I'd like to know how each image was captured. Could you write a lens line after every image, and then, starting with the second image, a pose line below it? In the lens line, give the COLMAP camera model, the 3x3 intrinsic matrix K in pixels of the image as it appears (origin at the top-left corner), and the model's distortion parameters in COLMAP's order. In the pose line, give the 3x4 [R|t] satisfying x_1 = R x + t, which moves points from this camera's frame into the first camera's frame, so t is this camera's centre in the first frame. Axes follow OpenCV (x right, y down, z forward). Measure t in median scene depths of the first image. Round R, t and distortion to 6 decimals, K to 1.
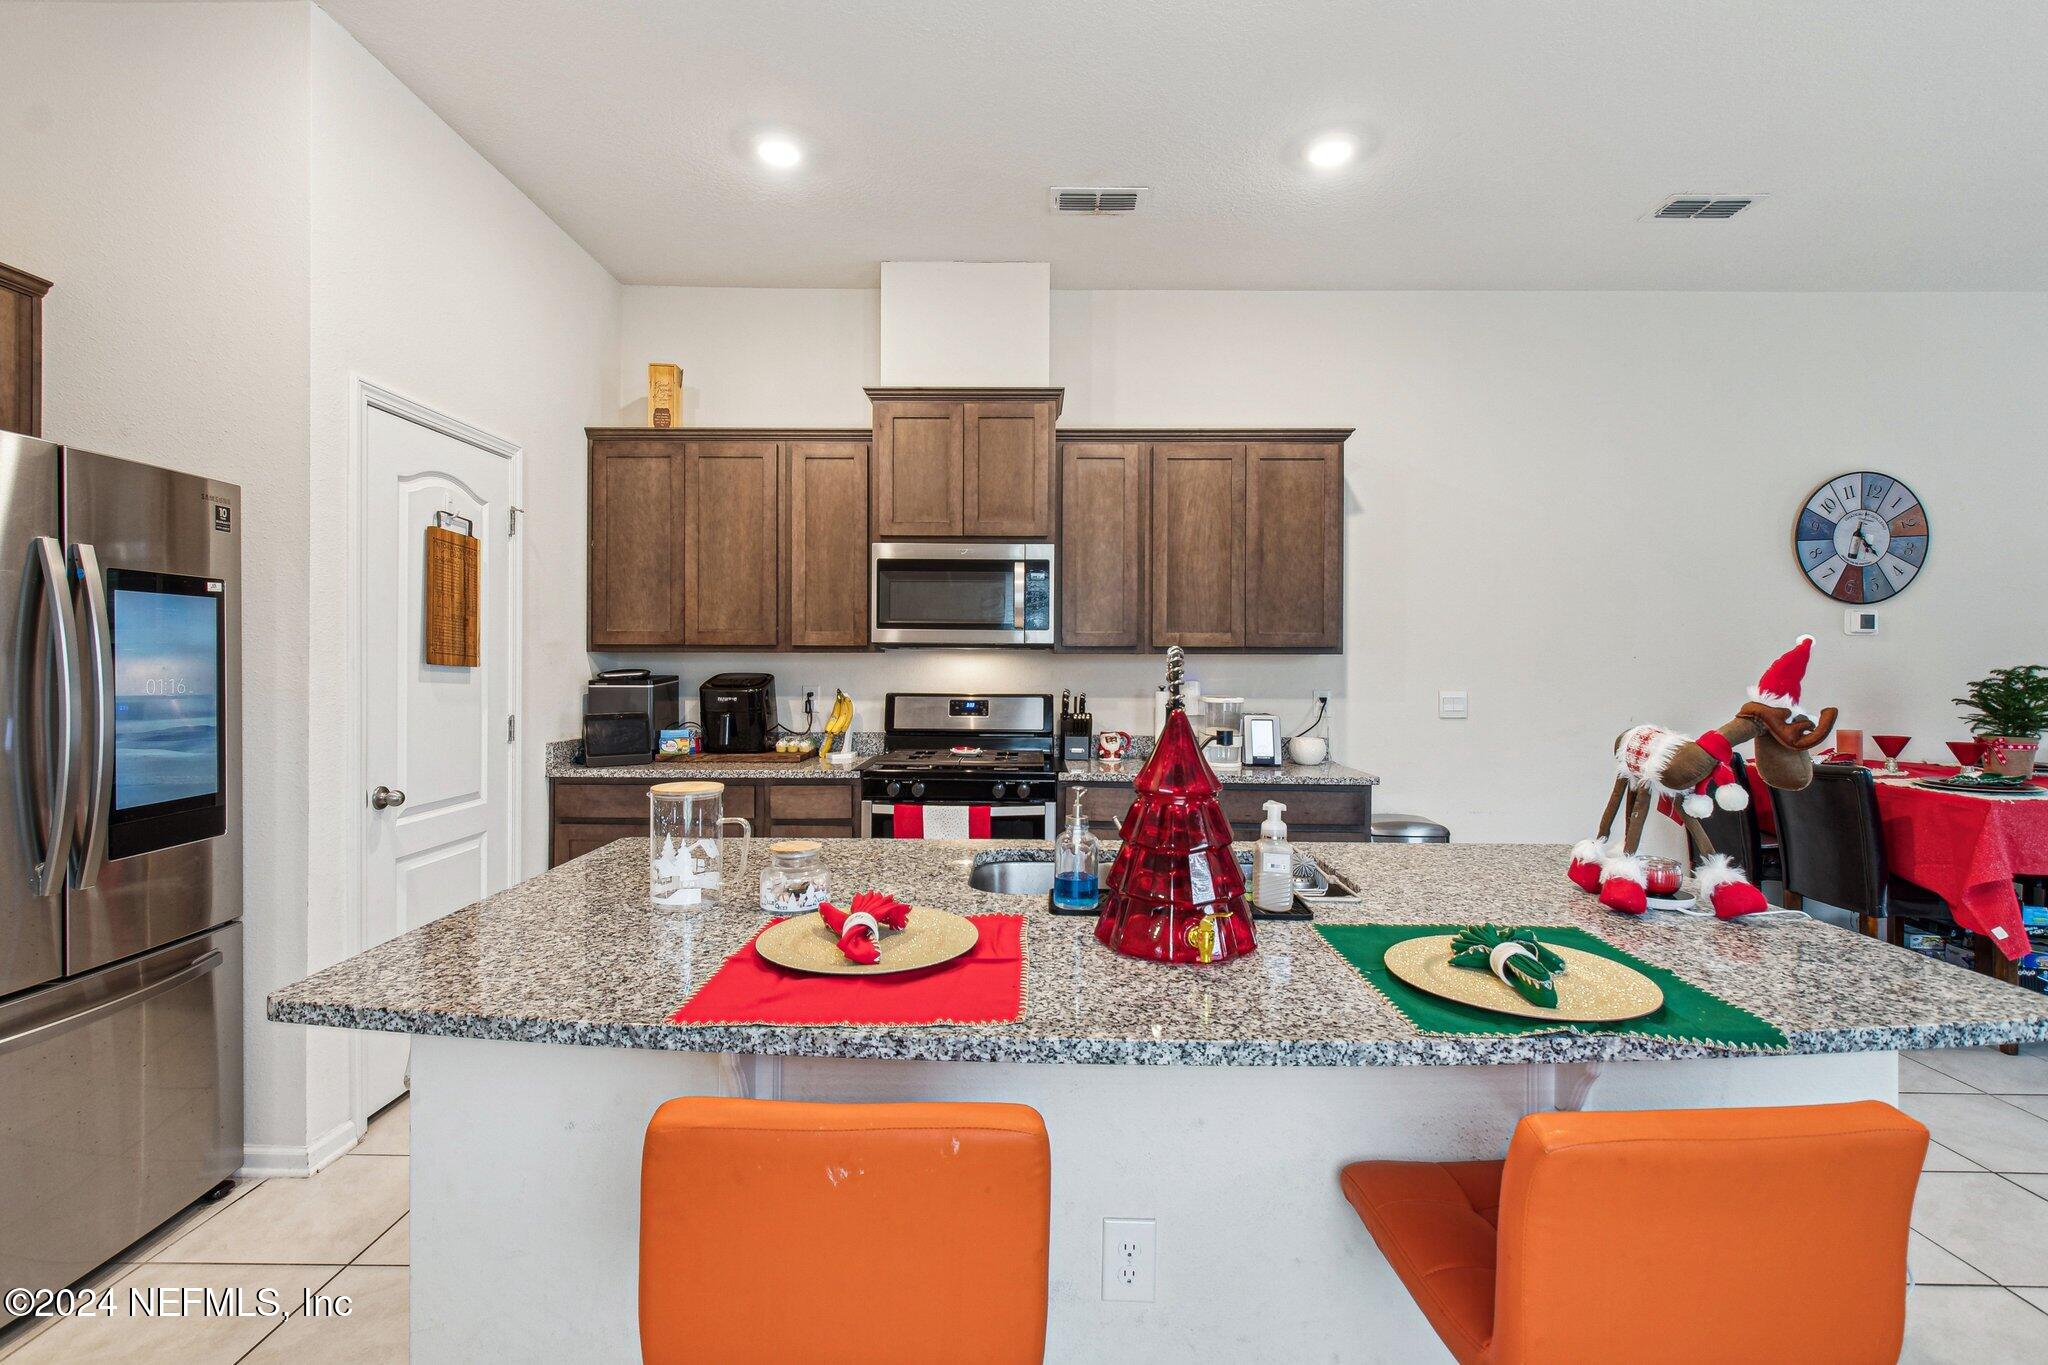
lens RADIAL K [[916.4, 0, 1019.8], [0, 916.4, 664.1], [0, 0, 1]] dist [0.004020, -0.000426]
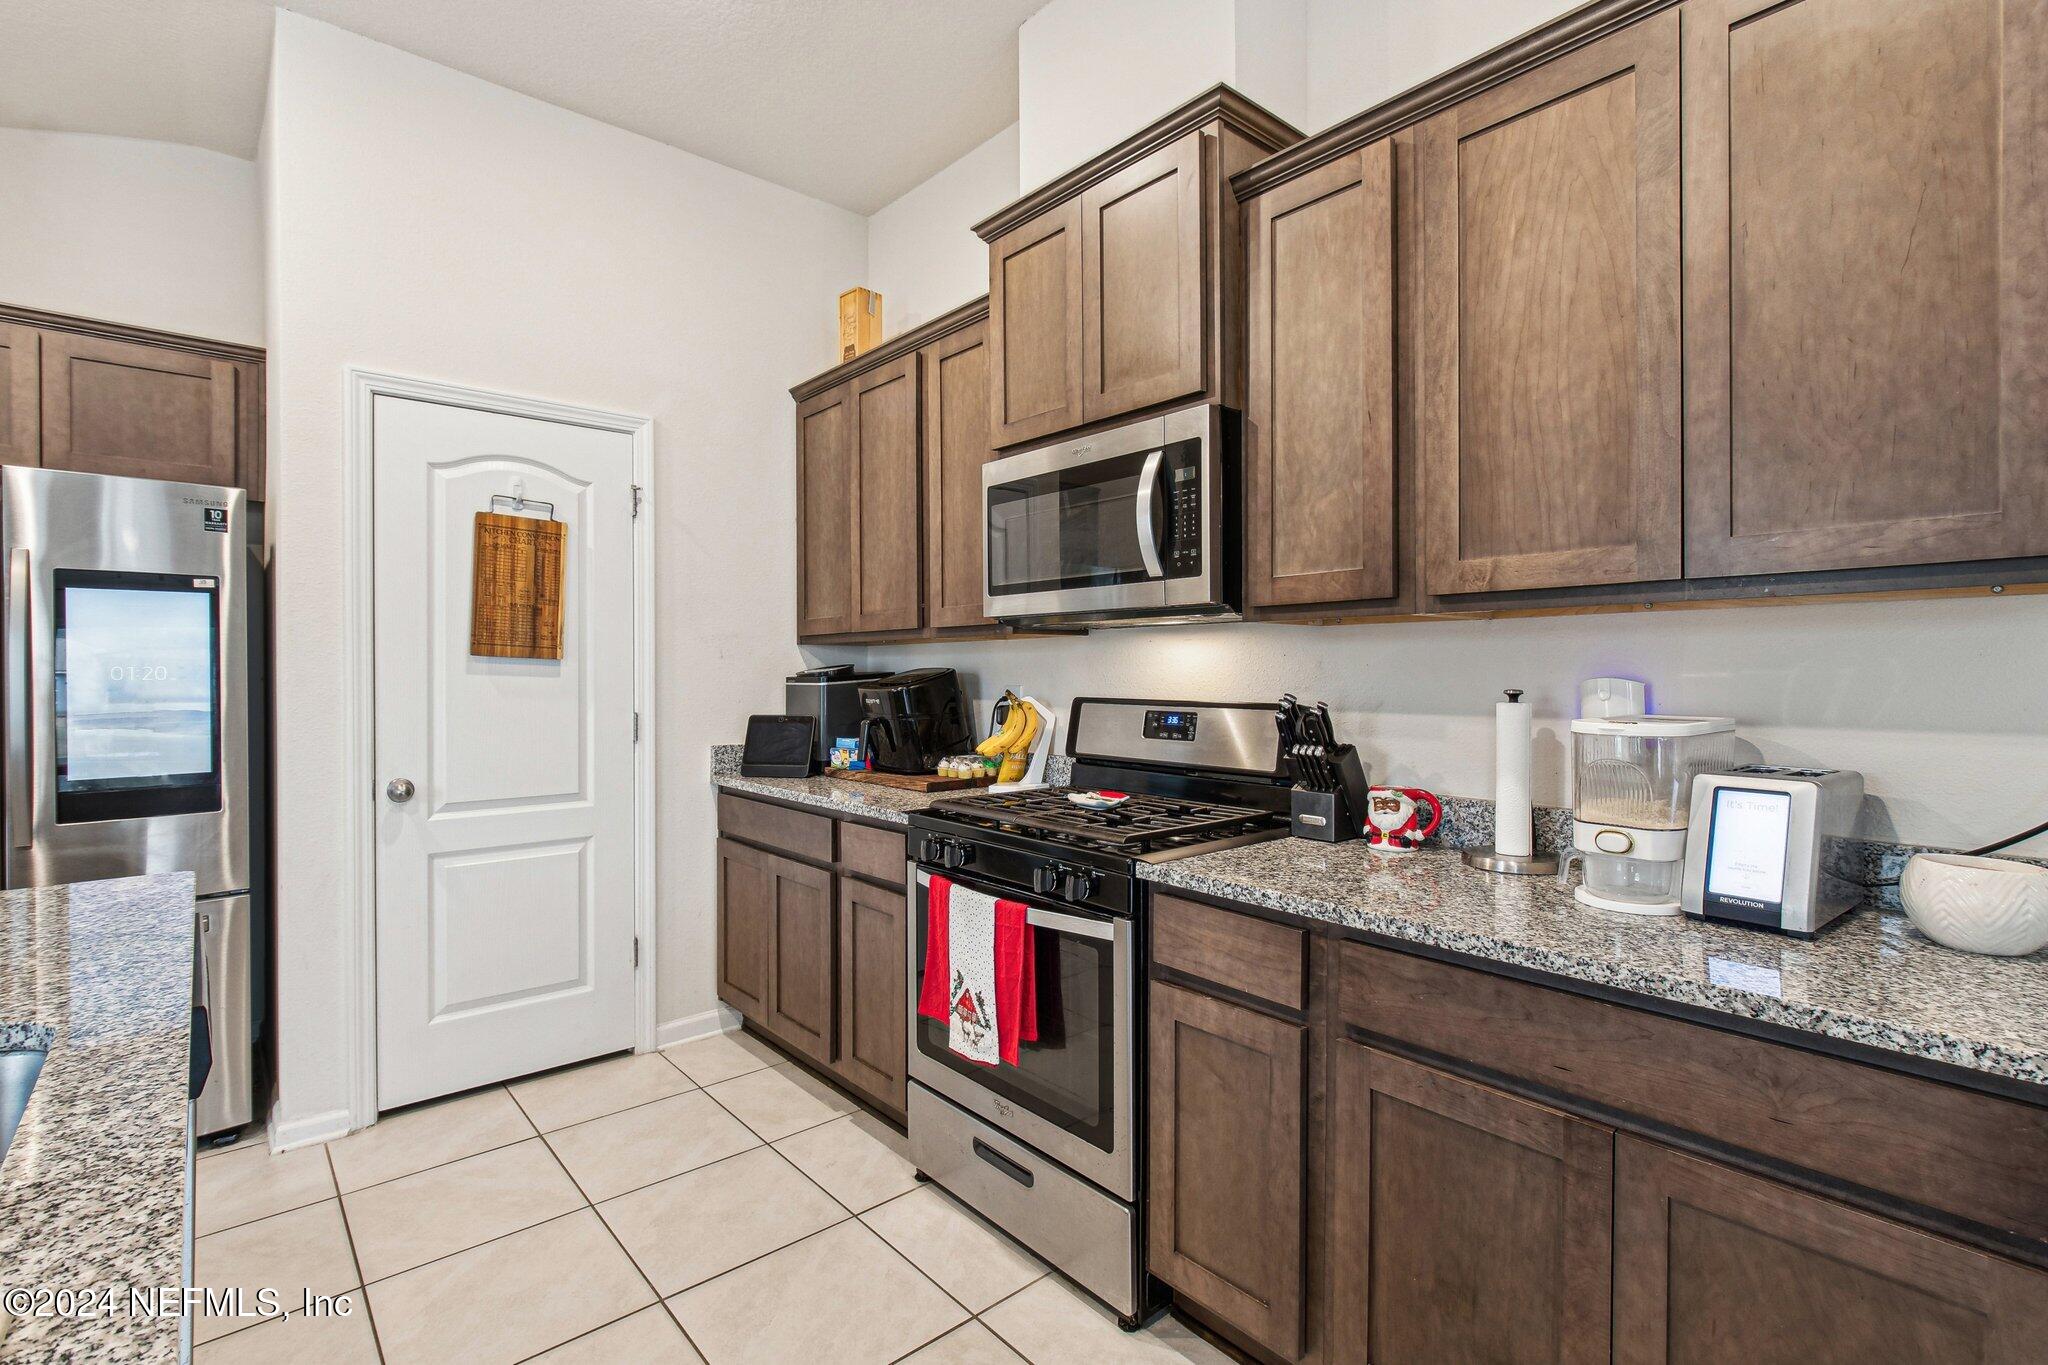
lens RADIAL K [[944.5, 0, 1019.6], [0, 944.5, 673.3], [0, 0, 1]] dist [0.001439, -0.000340]
pose [[0.660429, -0.005557, -0.750868, 0.349196], [0.003931, 0.999984, -0.003943, 0.017989], [0.750878, -0.000348, 0.660441, 0.567349]]
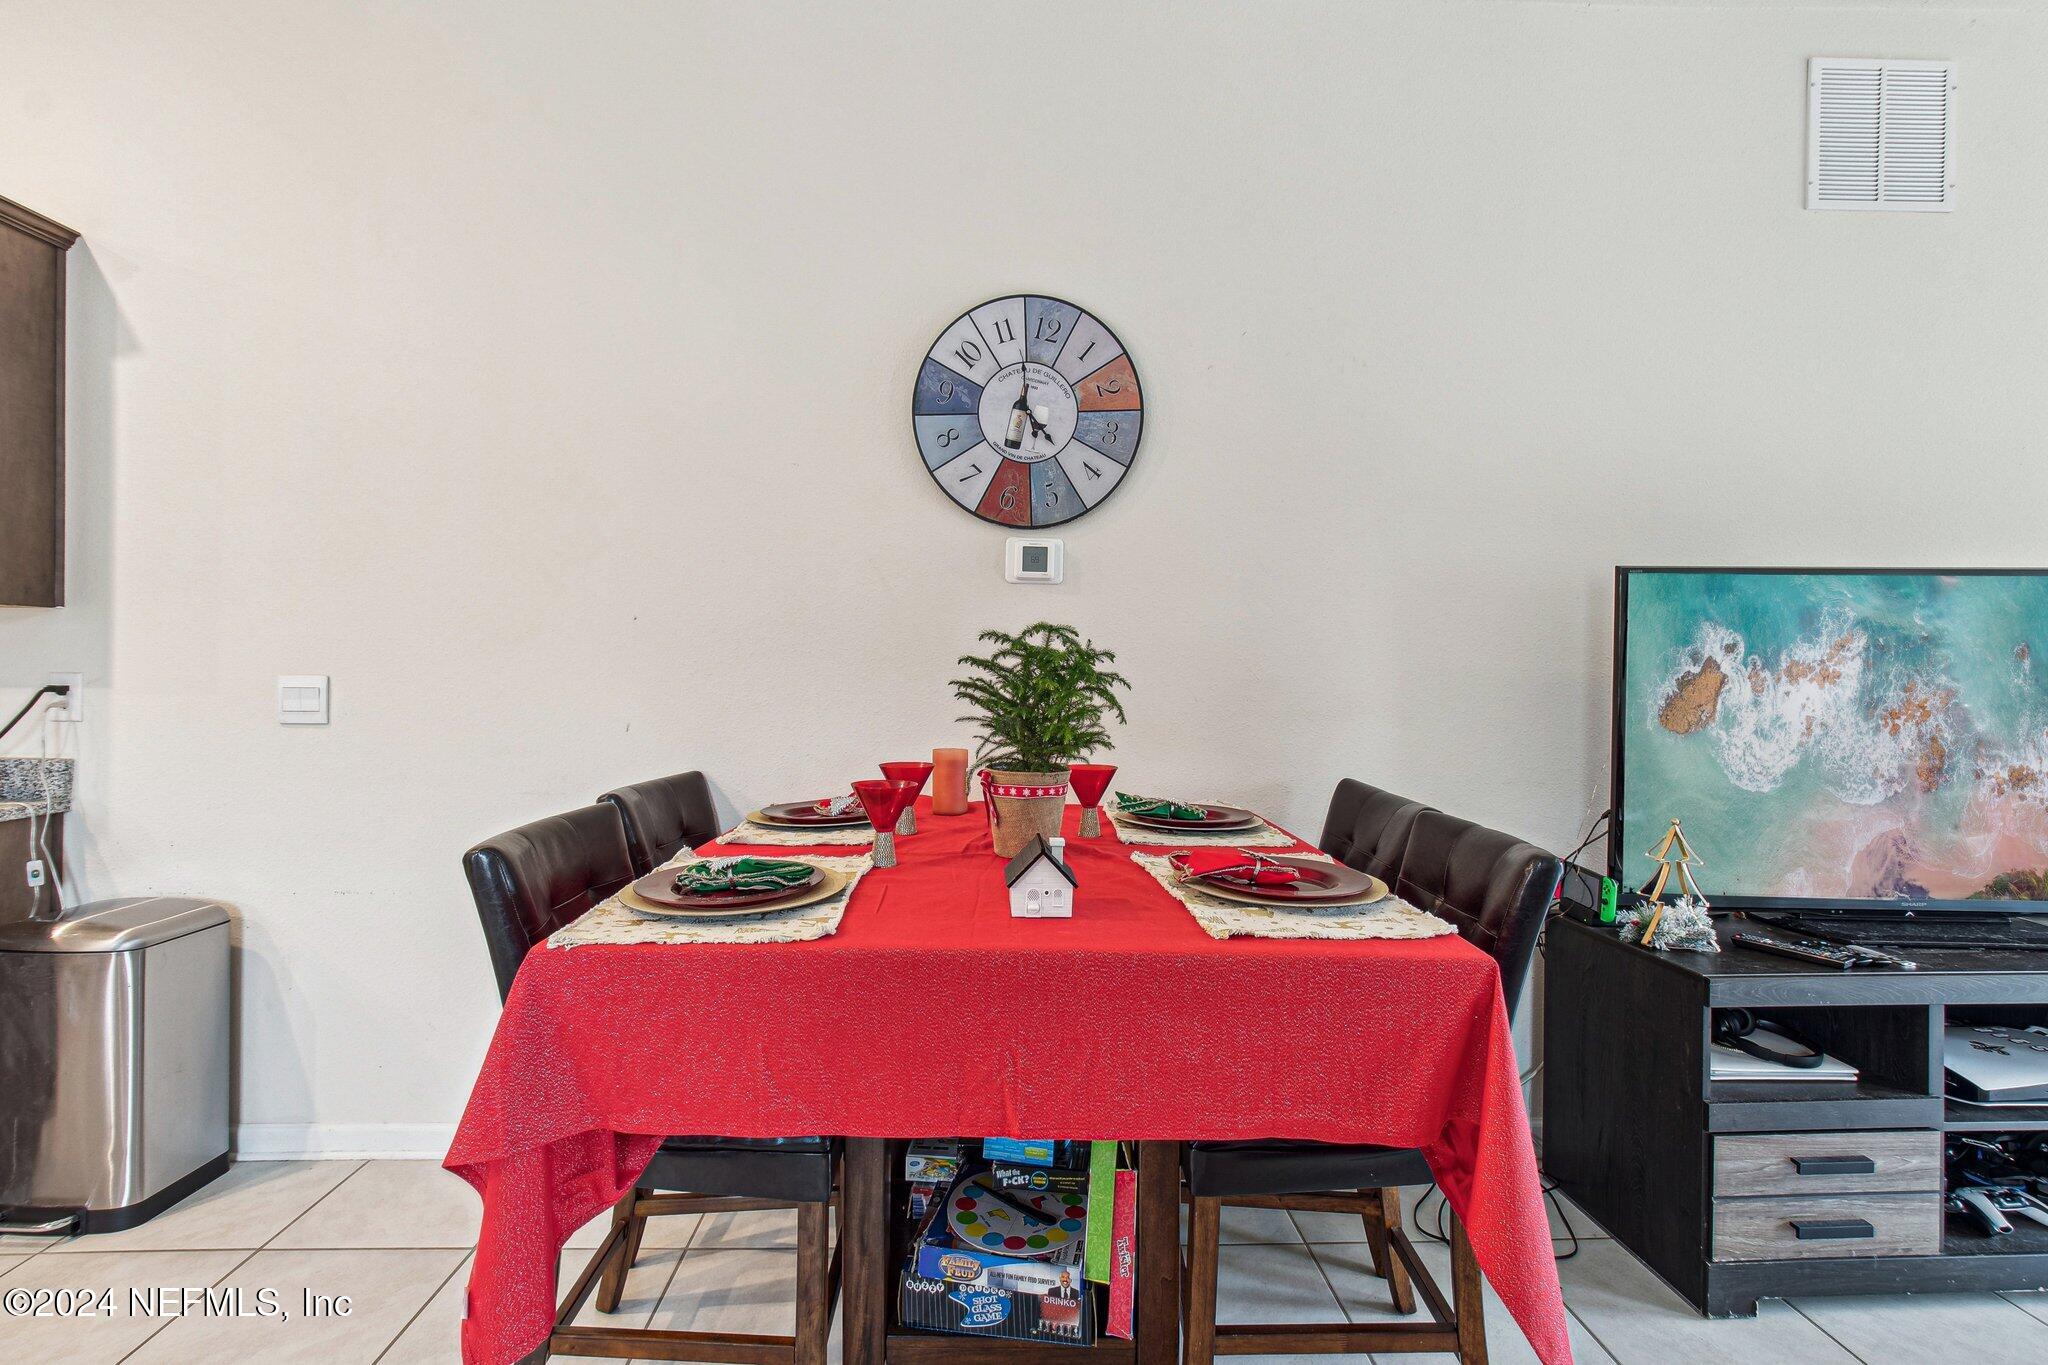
lens RADIAL K [[976.1, 0, 1017.8], [0, 976.1, 667.4], [0, 0, 1]] dist [-0.016008, 0.000302]
pose [[0.998624, 0.009785, 0.051518, 0.944569], [-0.009885, 0.999950, 0.001699, 0.021373], [-0.051499, -0.002206, 0.998671, 0.425012]]
